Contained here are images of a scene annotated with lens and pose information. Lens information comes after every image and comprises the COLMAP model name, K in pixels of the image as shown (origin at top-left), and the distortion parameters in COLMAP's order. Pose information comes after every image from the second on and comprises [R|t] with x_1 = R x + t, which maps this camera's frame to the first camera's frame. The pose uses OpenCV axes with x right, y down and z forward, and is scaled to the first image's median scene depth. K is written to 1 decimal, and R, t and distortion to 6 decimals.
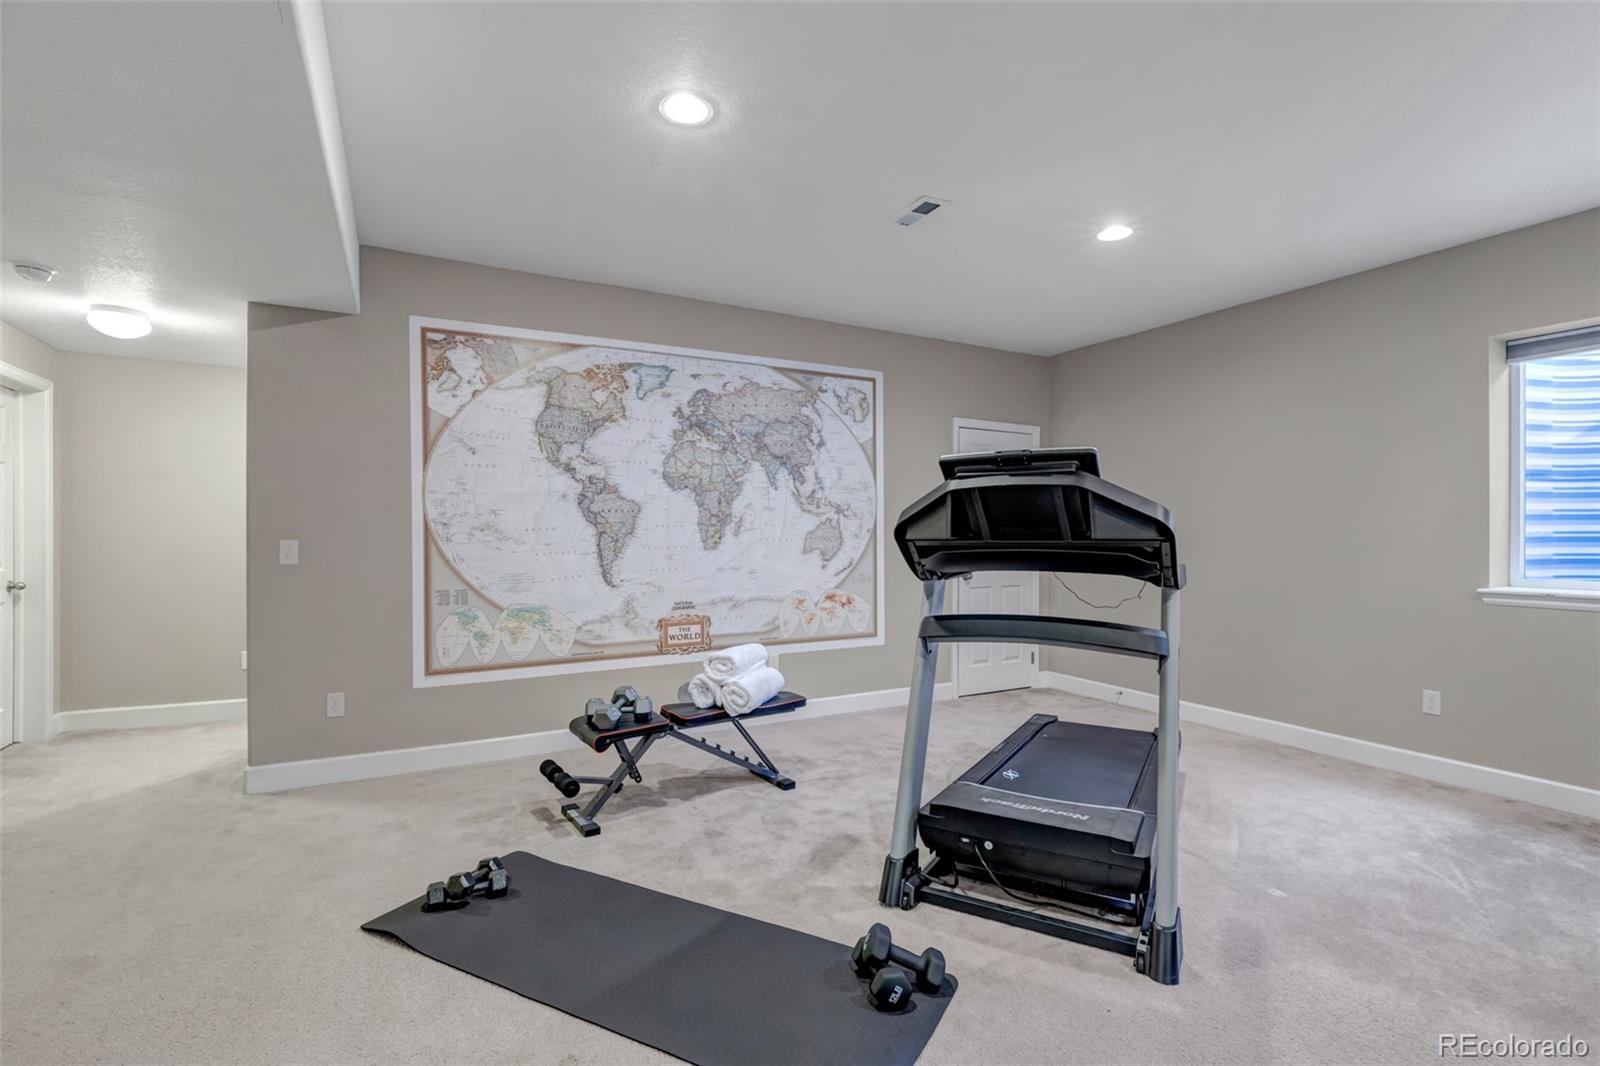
lens RADIAL K [[735.2, 0, 797.0], [0, 735.2, 536.5], [0, 0, 1]] dist [0.008230, -0.000005]
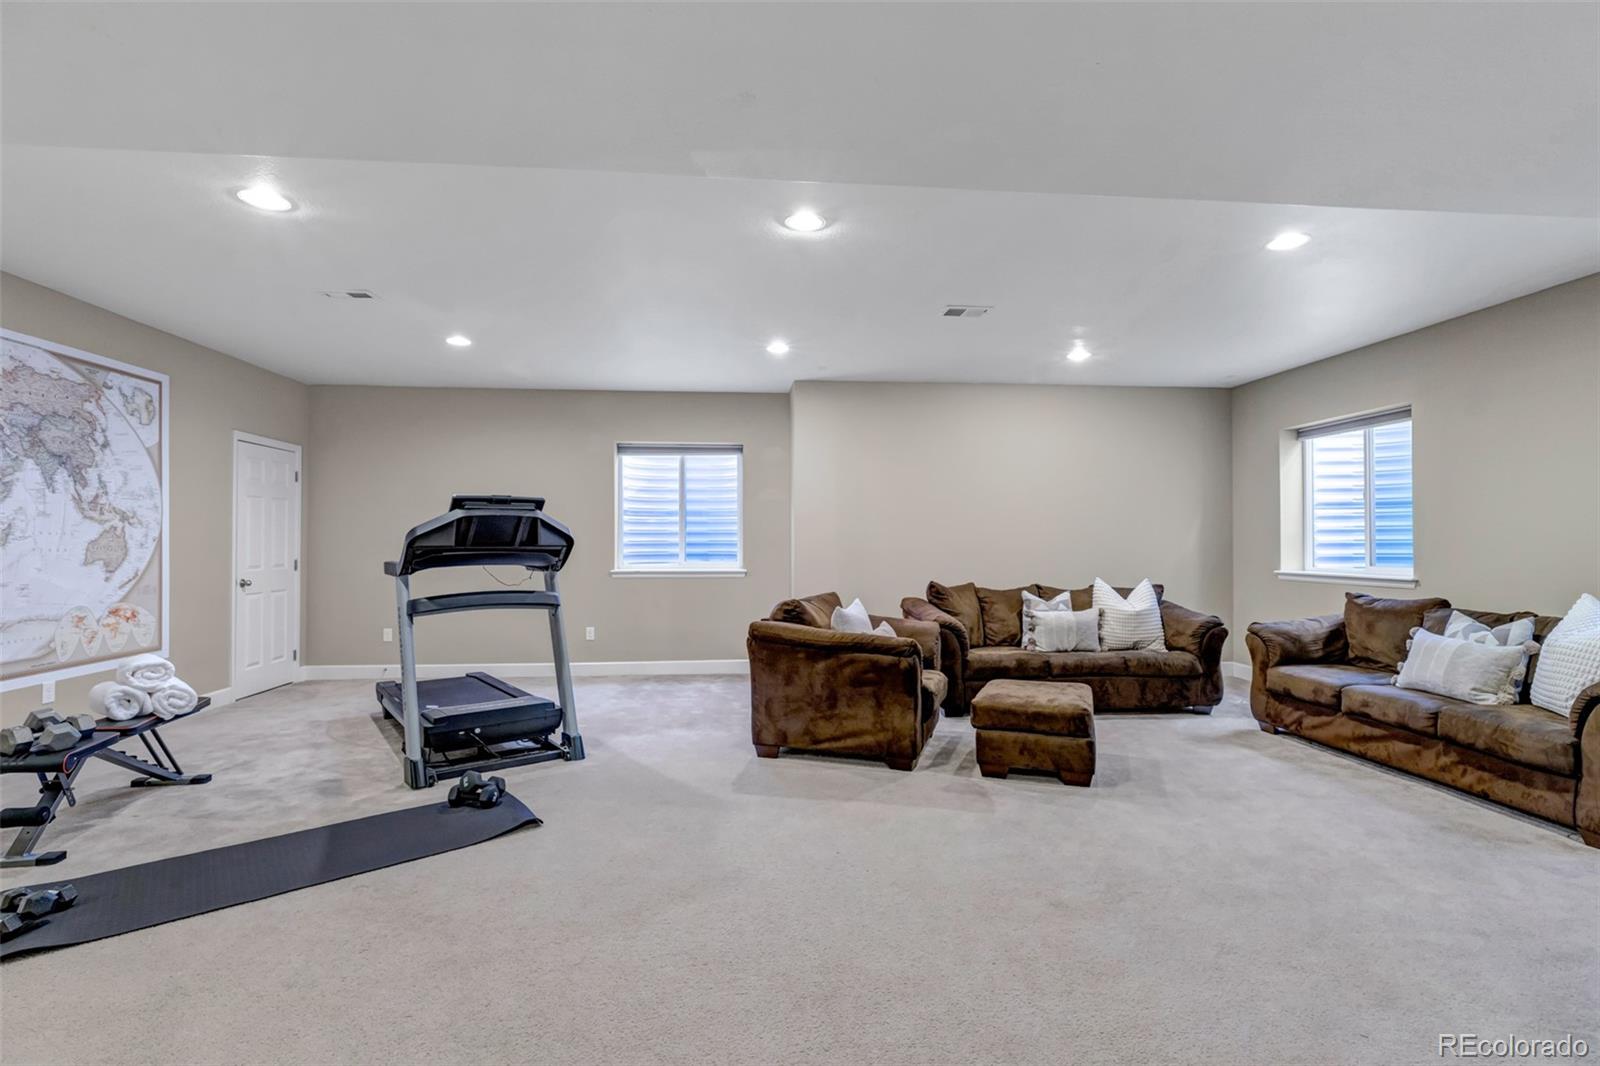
lens RADIAL K [[735.2, 0, 804.1], [0, 735.2, 532.6], [0, 0, 1]] dist [0.008230, -0.000005]
pose [[0.390099, 0.009770, 0.920721, -0.481913], [0.004864, 0.999908, -0.012672, -0.000688], [-0.920760, 0.009421, 0.390016, -0.159769]]
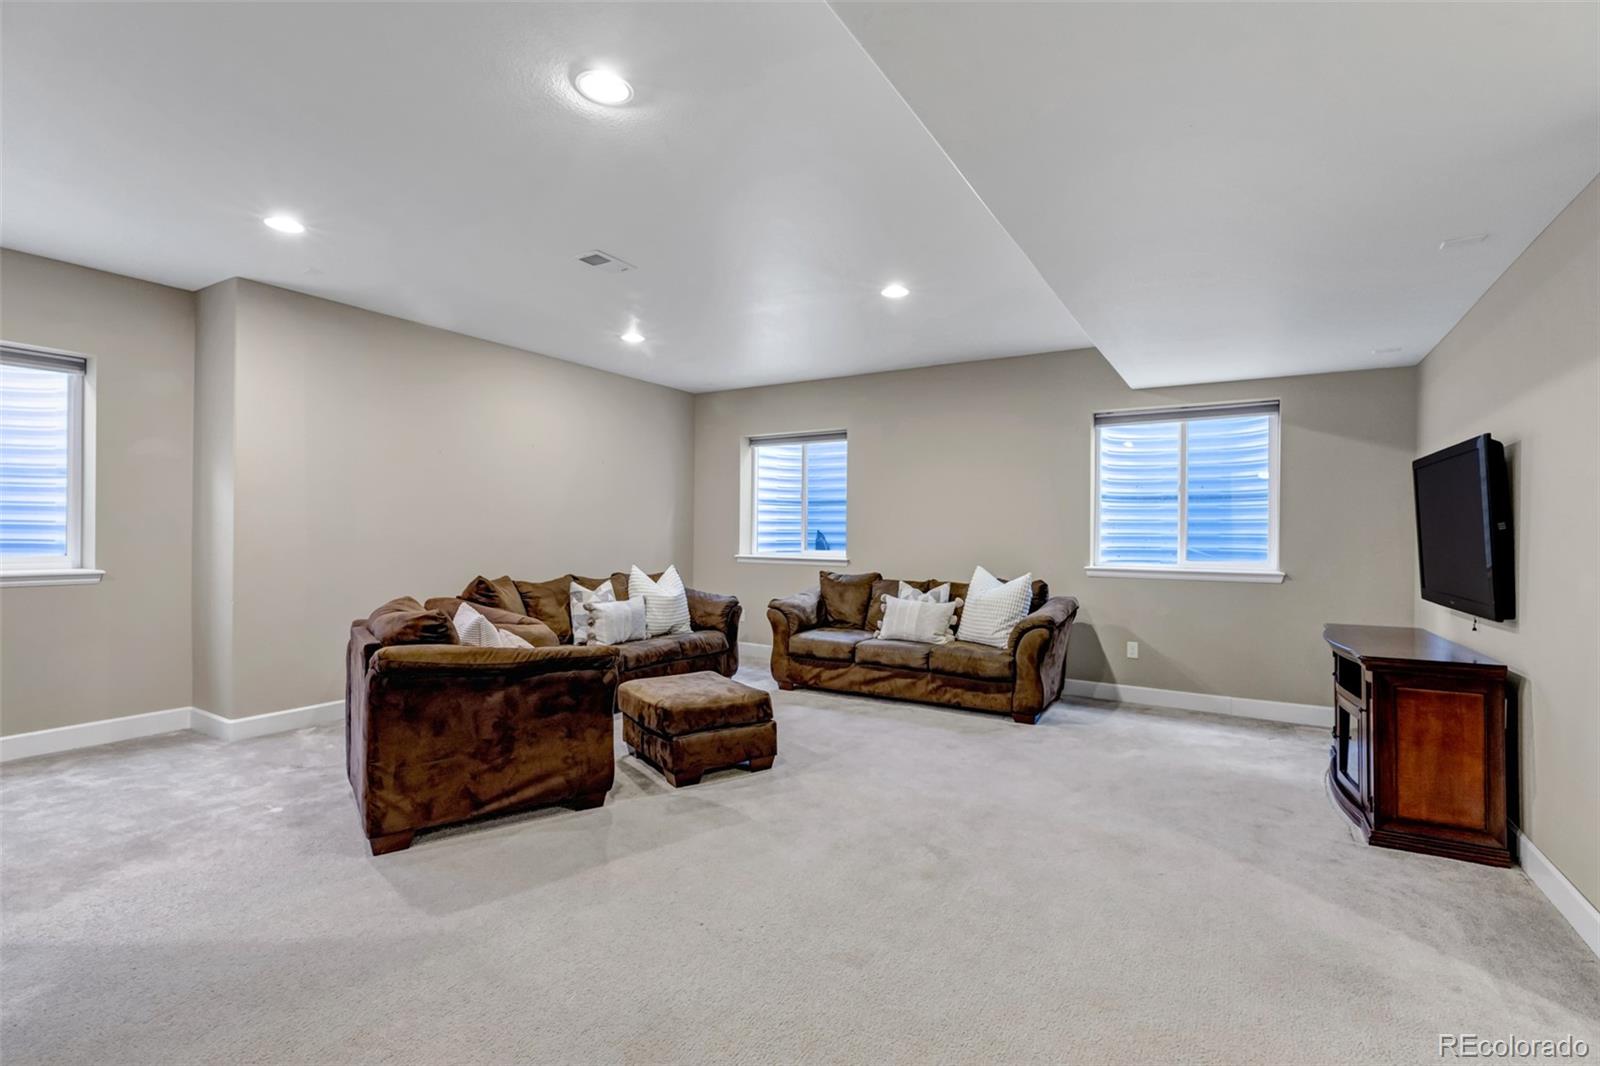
lens RADIAL K [[735.2, 0, 807.4], [0, 735.2, 528.8], [0, 0, 1]] dist [0.008230, -0.000005]
pose [[-0.505606, -0.004473, 0.862753, 0.080460], [-0.008666, 0.999962, 0.000105, -0.006946], [-0.862721, -0.007423, -0.505626, 1.644875]]
